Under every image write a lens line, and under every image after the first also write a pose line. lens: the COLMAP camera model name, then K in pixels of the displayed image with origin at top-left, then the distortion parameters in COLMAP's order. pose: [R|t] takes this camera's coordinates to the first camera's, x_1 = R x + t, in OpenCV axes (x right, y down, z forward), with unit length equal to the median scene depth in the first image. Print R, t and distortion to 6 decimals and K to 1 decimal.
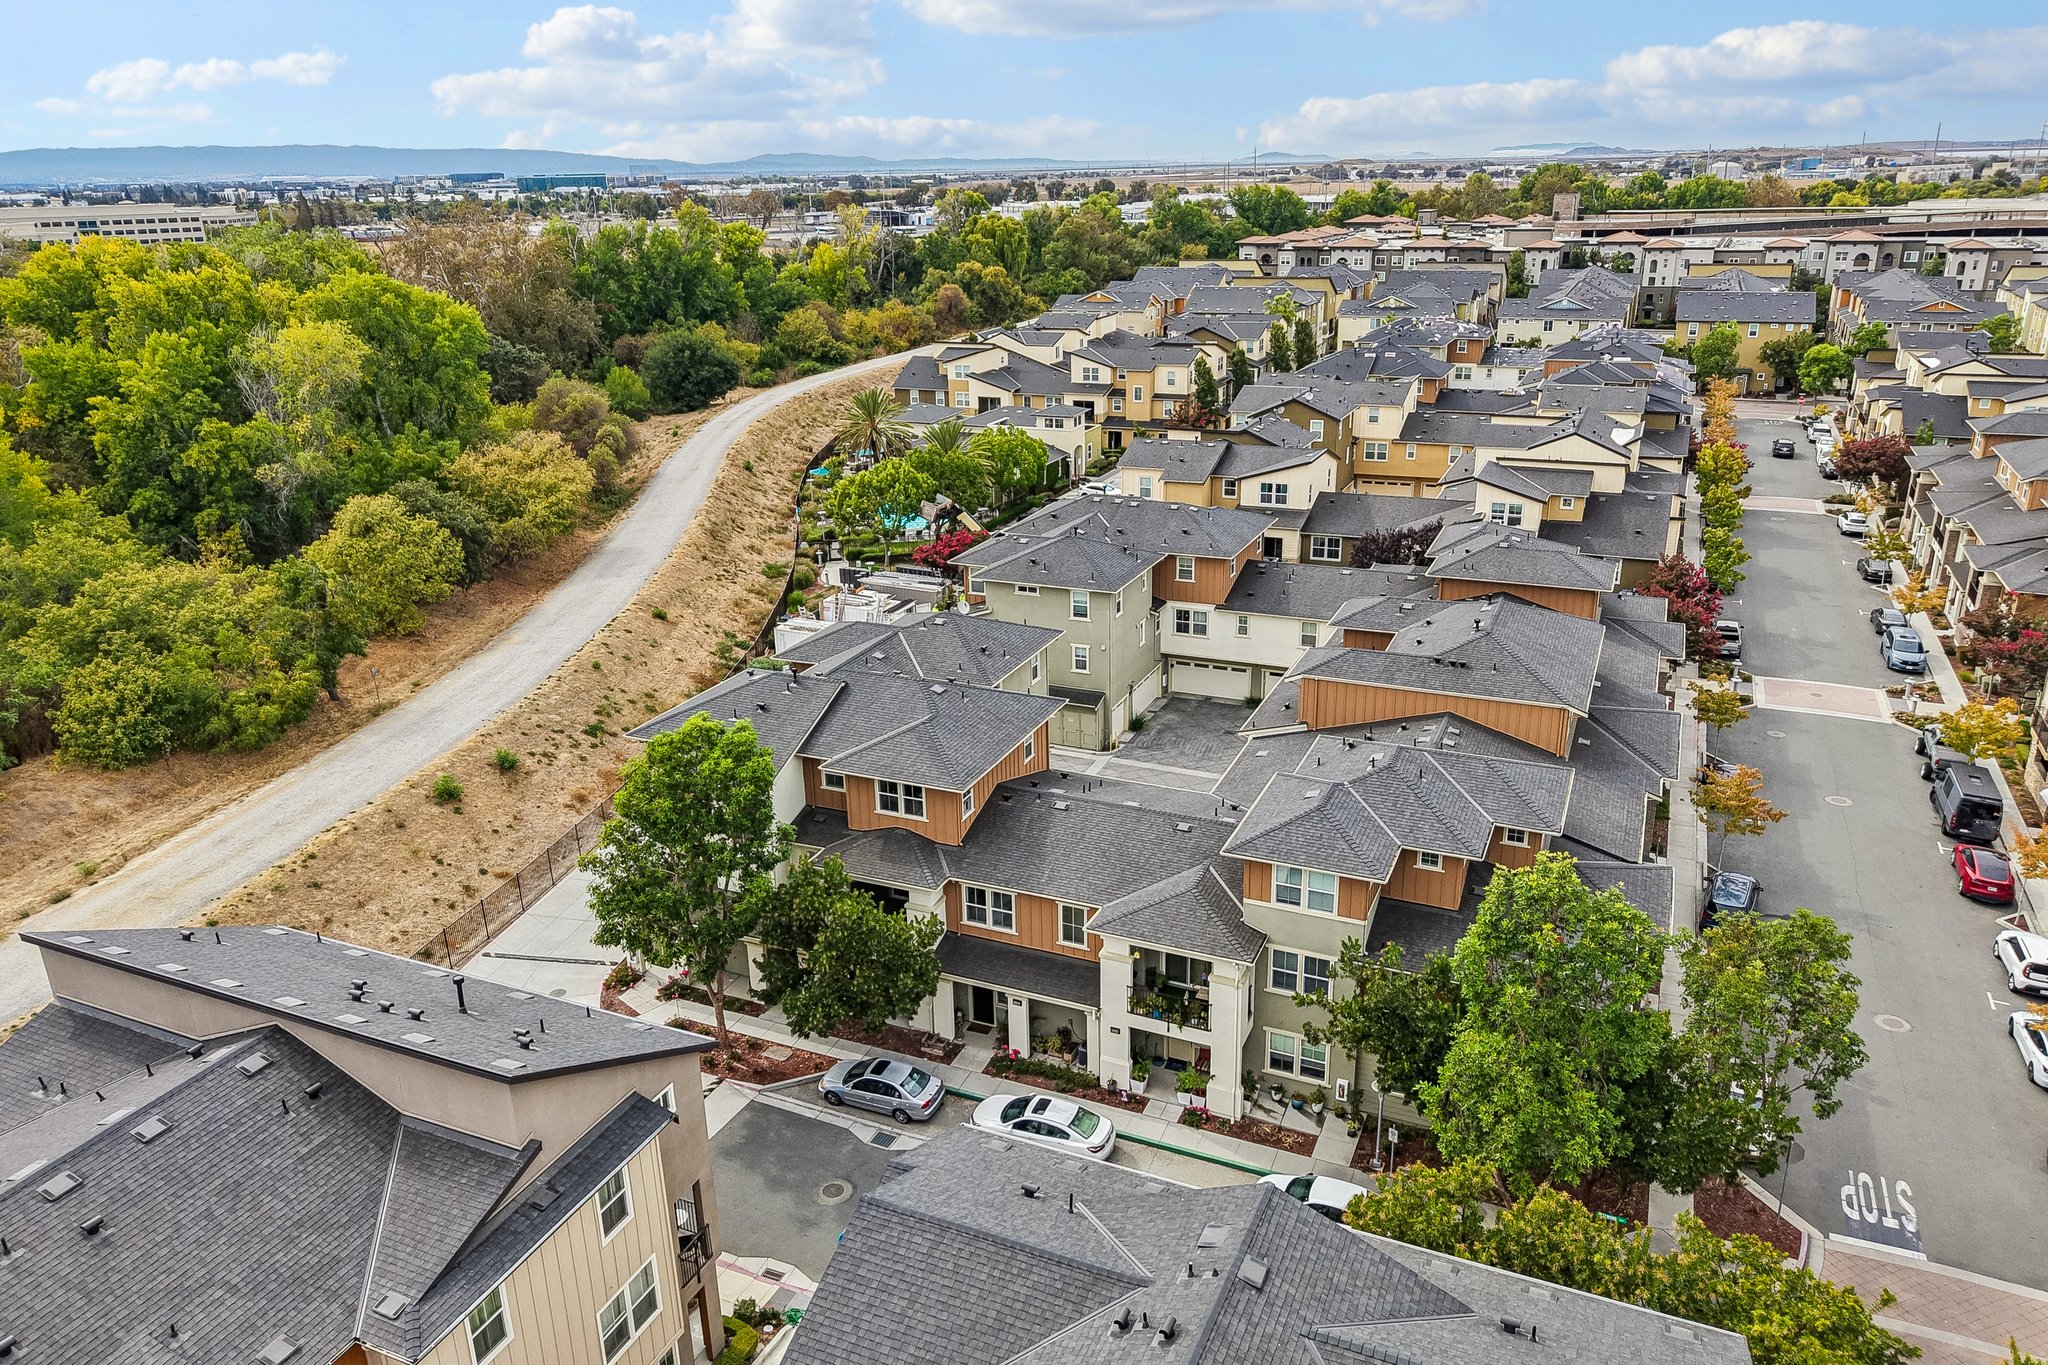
lens RADIAL K [[1408.2, 0, 1024.0], [0, 1408.2, 682.5], [0, 0, 1]] dist [0.024166, -0.030653]
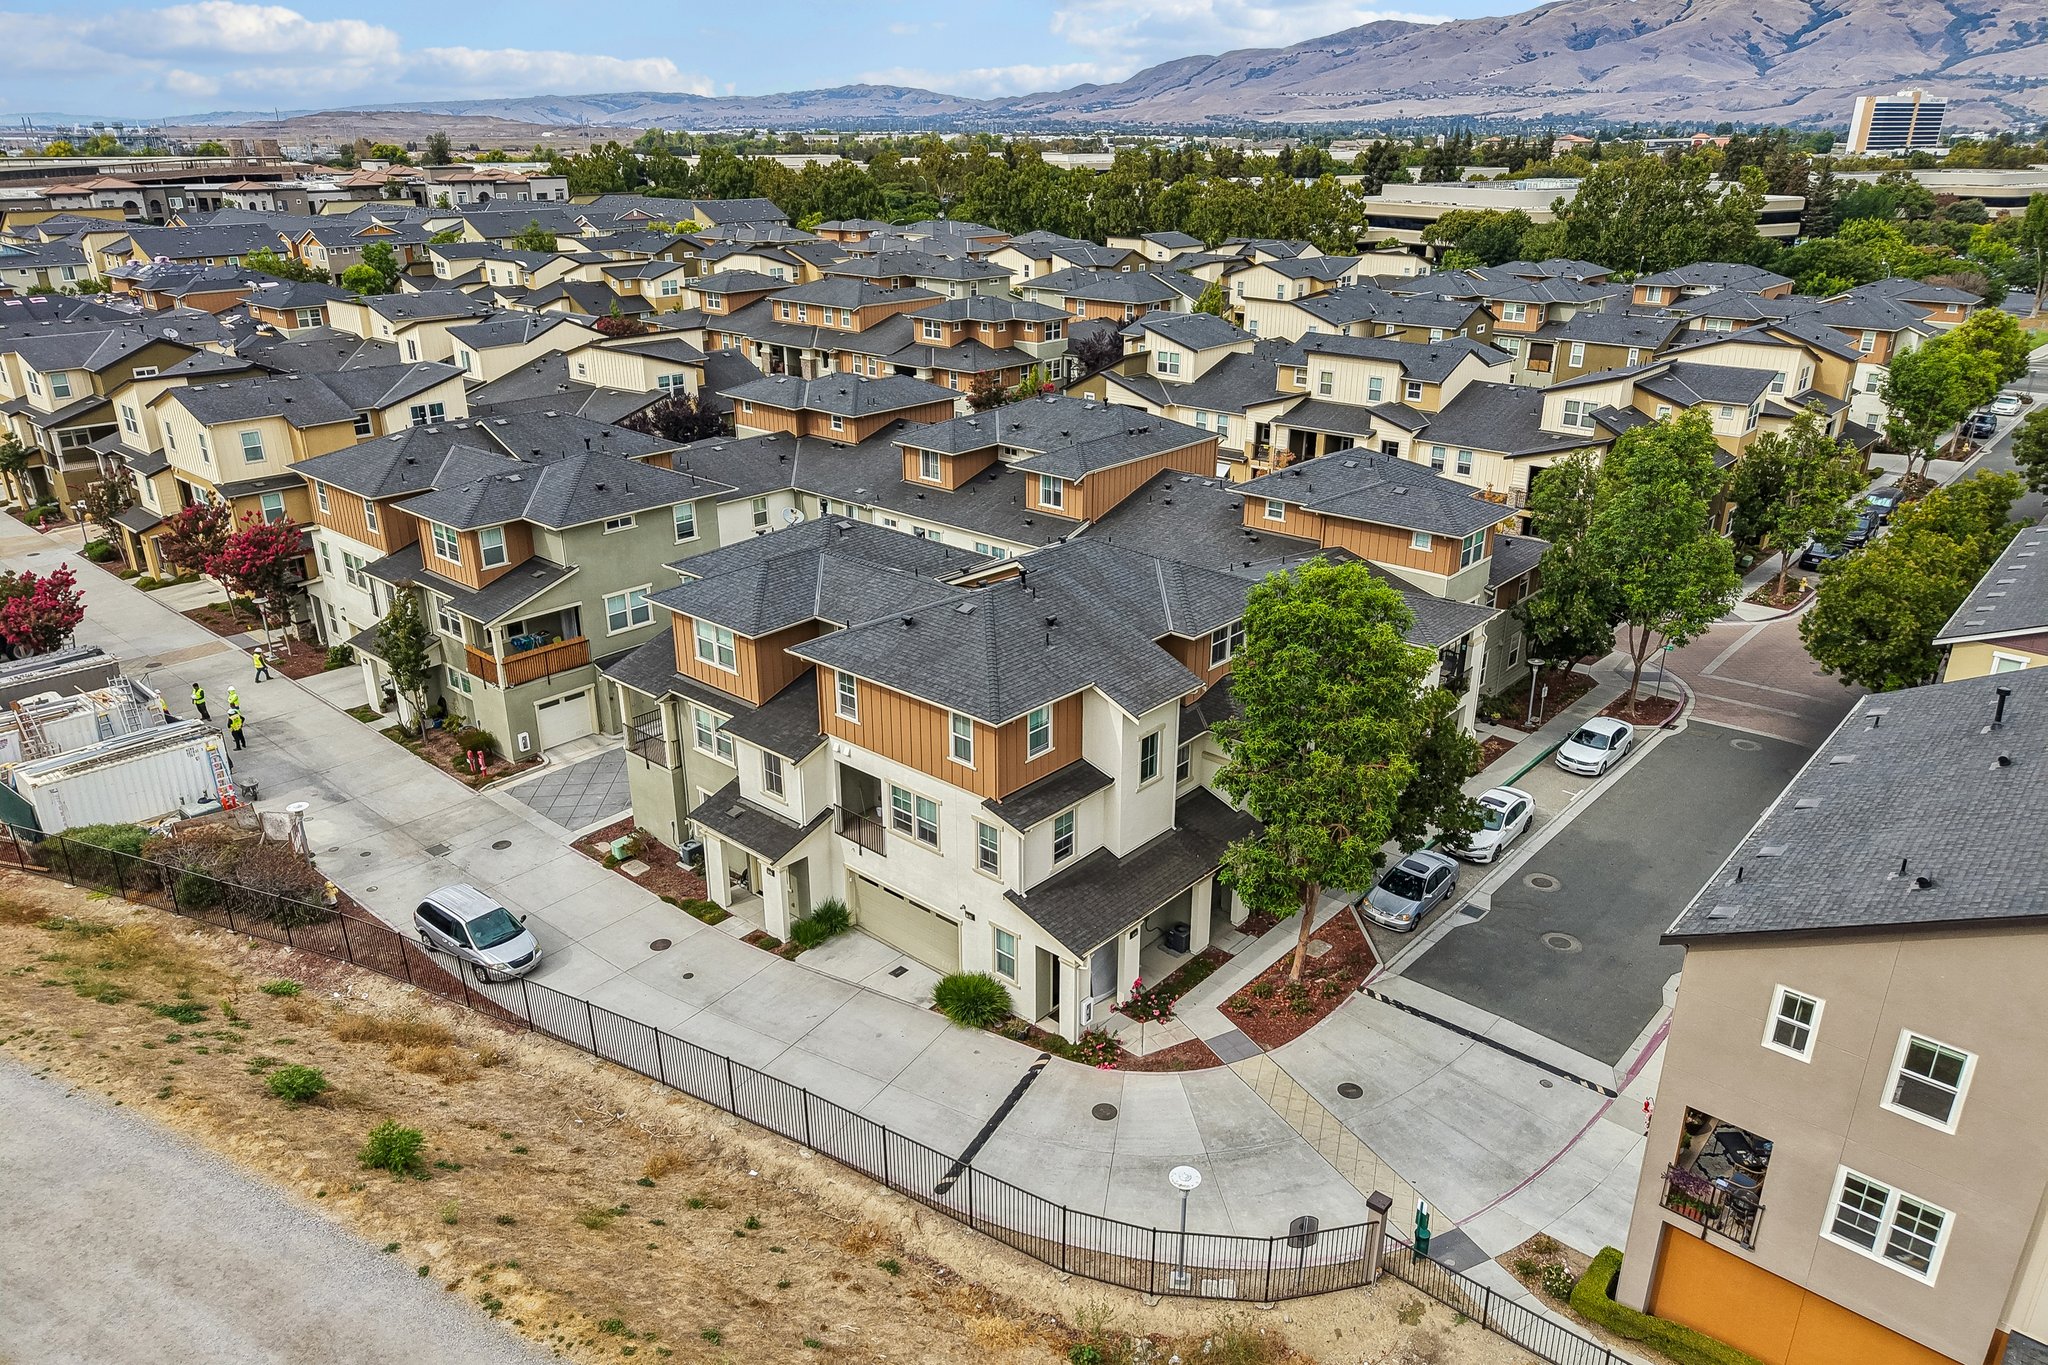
lens RADIAL K [[1365.0, 0, 1024.0], [0, 1365.0, 682.5], [0, 0, 1]] dist [0.004474, 0.000945]
pose [[0.303343, -0.335648, 0.891809, -0.491639], [0.318603, 0.917769, 0.237048, -0.073803], [-0.898039, 0.212226, 0.385338, 0.436954]]
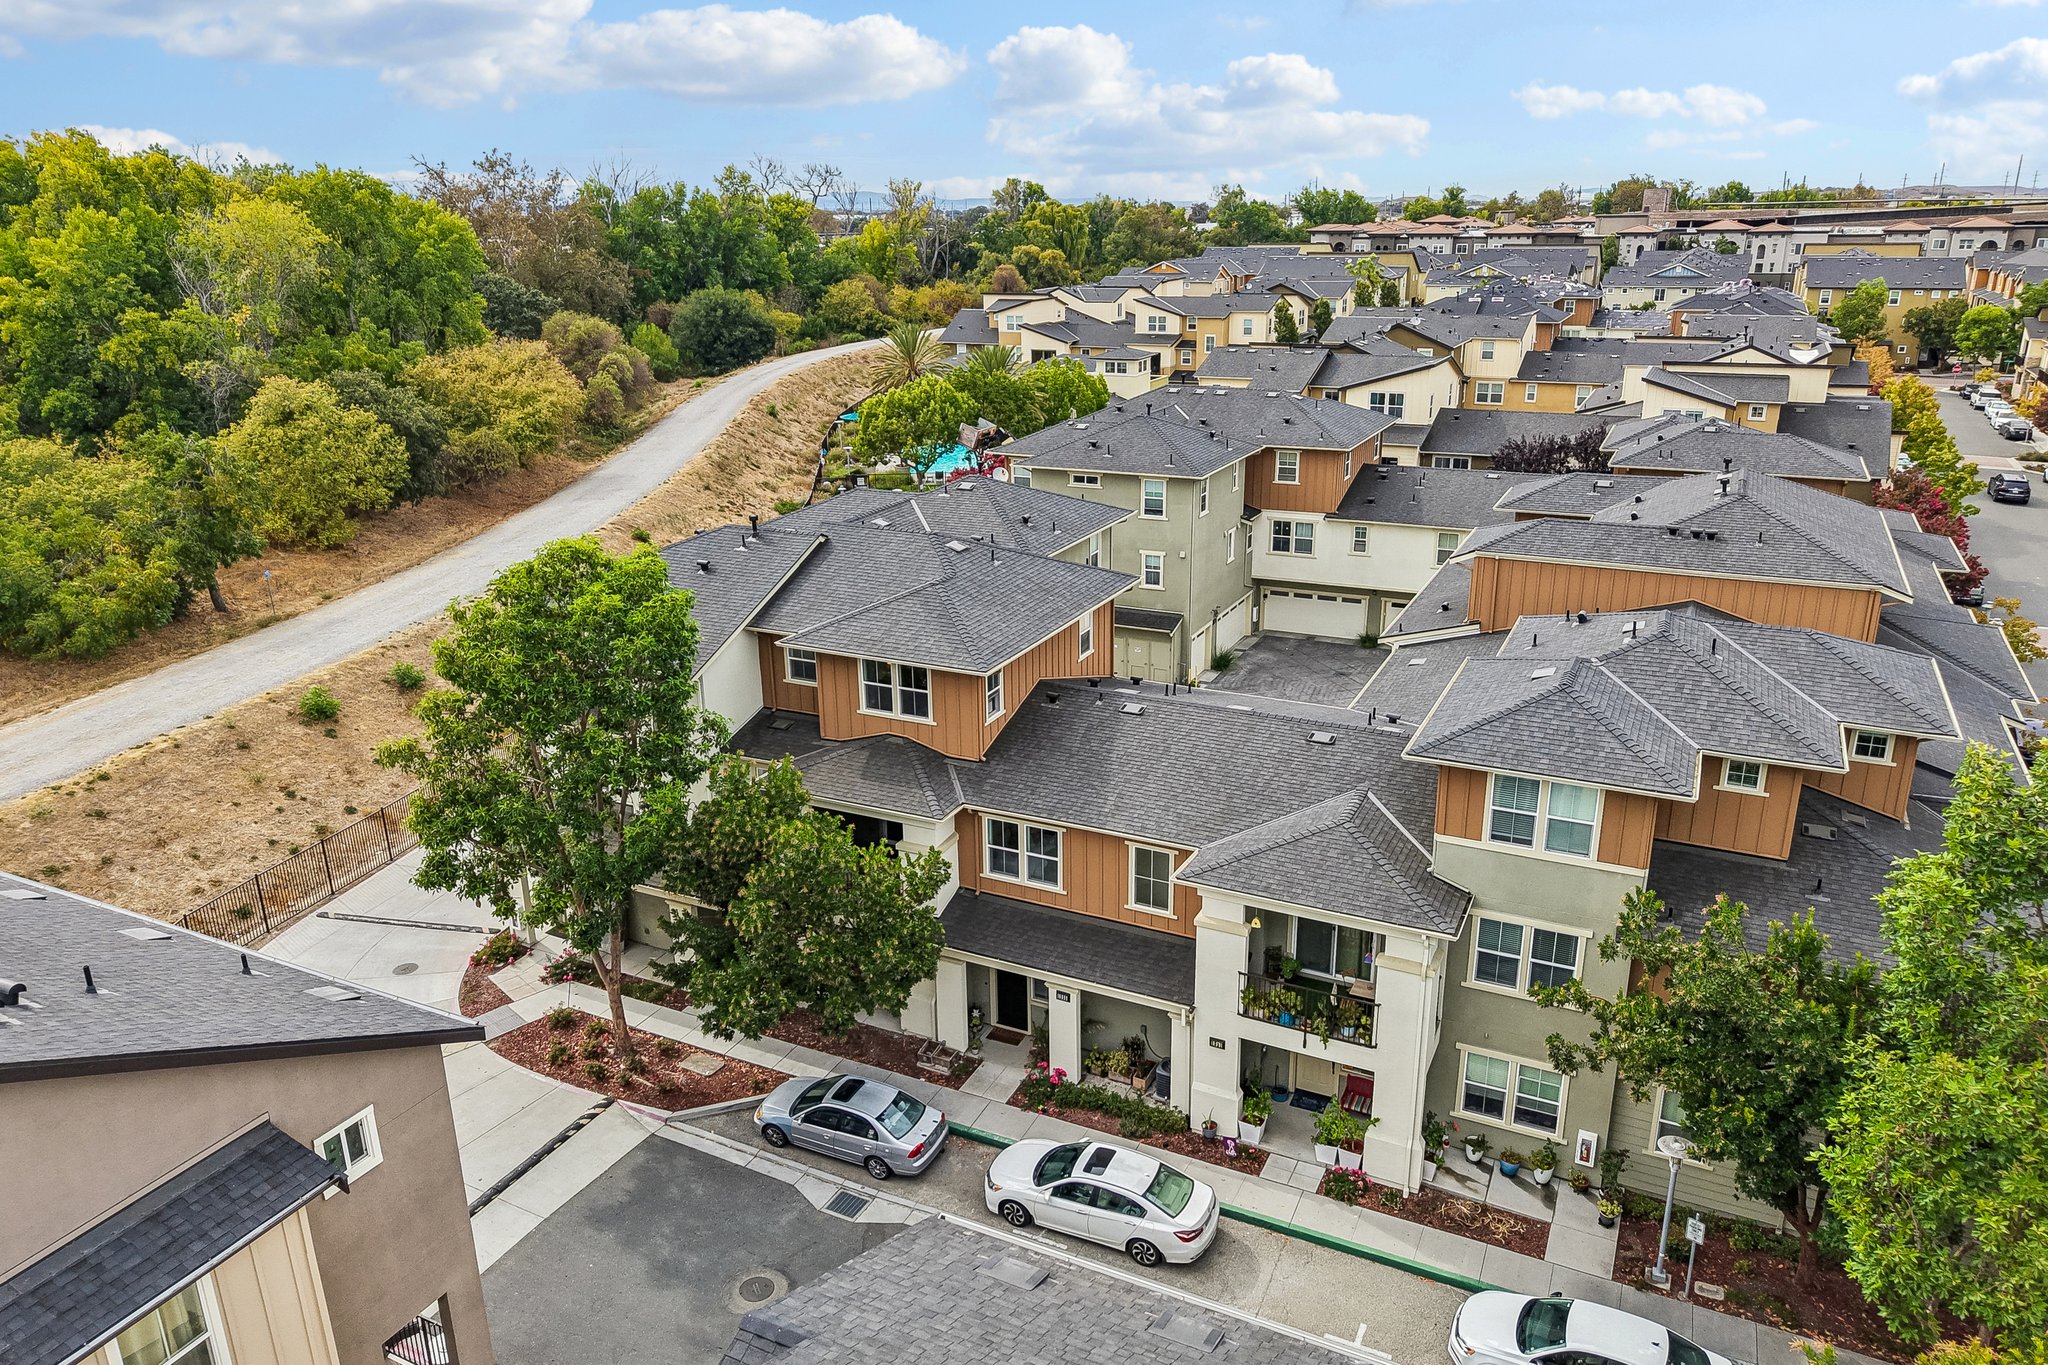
lens RADIAL K [[1401.6, 0, 1024.0], [0, 1401.6, 682.5], [0, 0, 1]] dist [0.004700, -0.001790]
pose [[0.999152, 0.019895, -0.036058, -0.001310], [-0.020638, 0.999580, -0.020356, 0.050563], [0.035638, 0.021083, 0.999142, 0.184952]]
